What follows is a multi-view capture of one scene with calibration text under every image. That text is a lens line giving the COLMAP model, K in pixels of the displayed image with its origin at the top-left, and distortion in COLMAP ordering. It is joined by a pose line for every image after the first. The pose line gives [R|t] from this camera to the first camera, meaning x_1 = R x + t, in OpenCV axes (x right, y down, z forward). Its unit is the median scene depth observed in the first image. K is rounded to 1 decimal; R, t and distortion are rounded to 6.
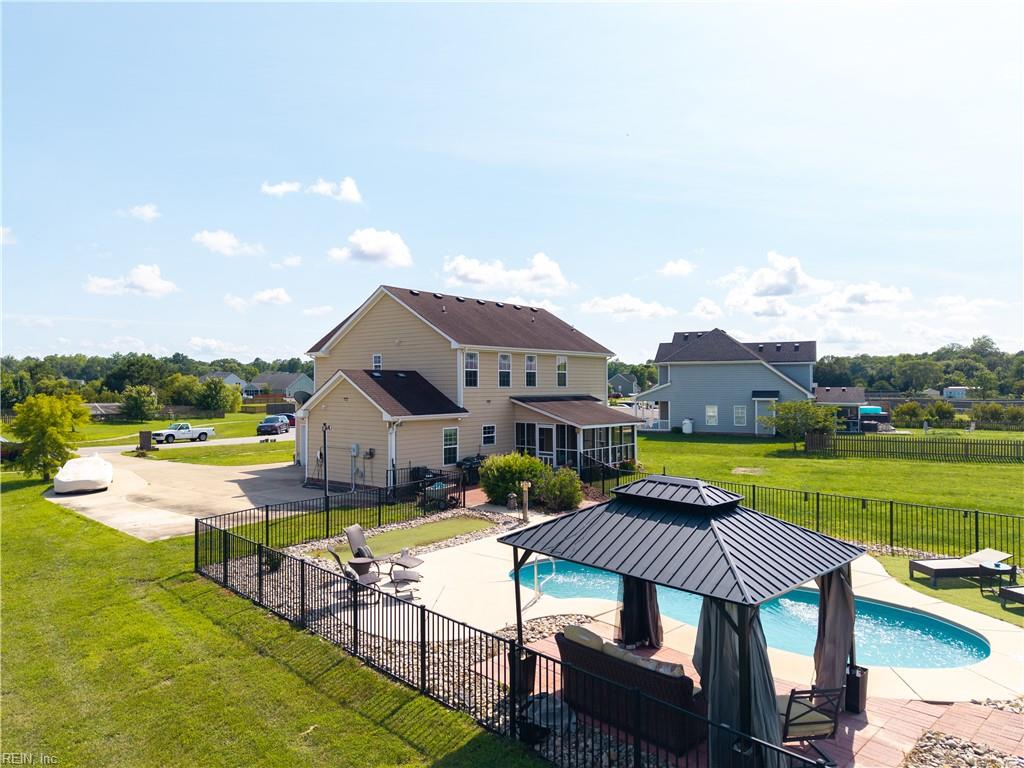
lens RADIAL K [[686.7, 0, 512.0], [0, 686.7, 384.0], [0, 0, 1]] dist [0.041800, -0.045977]
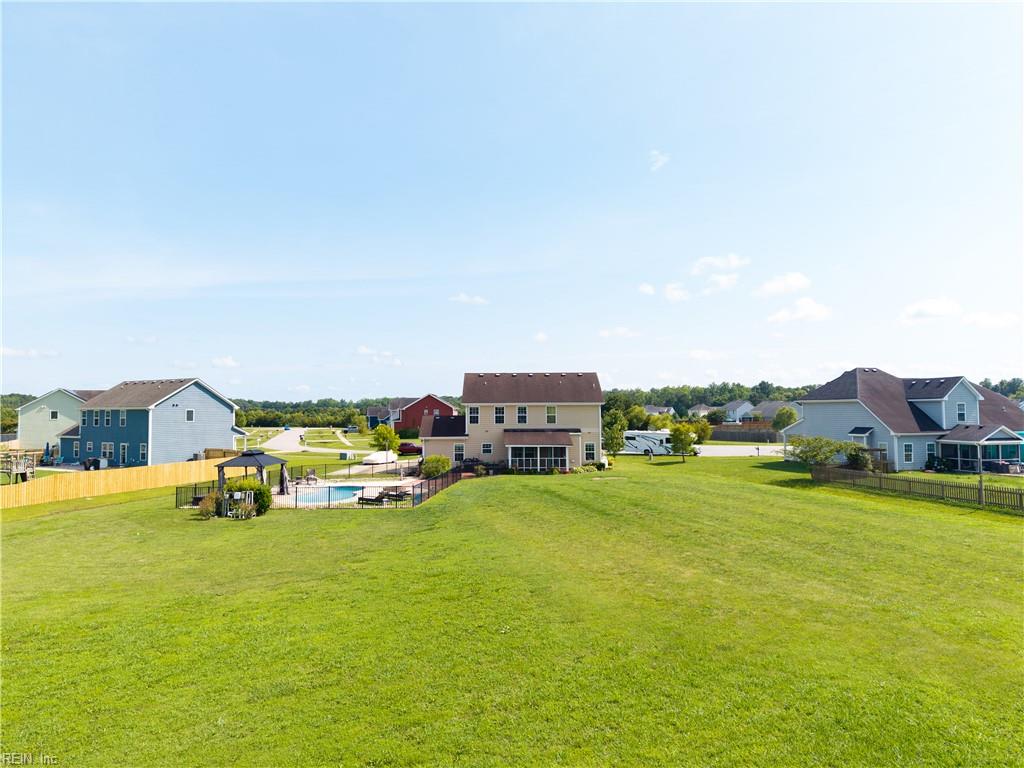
lens RADIAL K [[686.7, 0, 512.0], [0, 686.7, 384.0], [0, 0, 1]] dist [0.041800, -0.045977]
pose [[0.643739, -0.030011, -0.764657, 1.401216], [0.004075, 0.999351, -0.035791, -0.034945], [0.765235, 0.019924, 0.643443, -0.174686]]
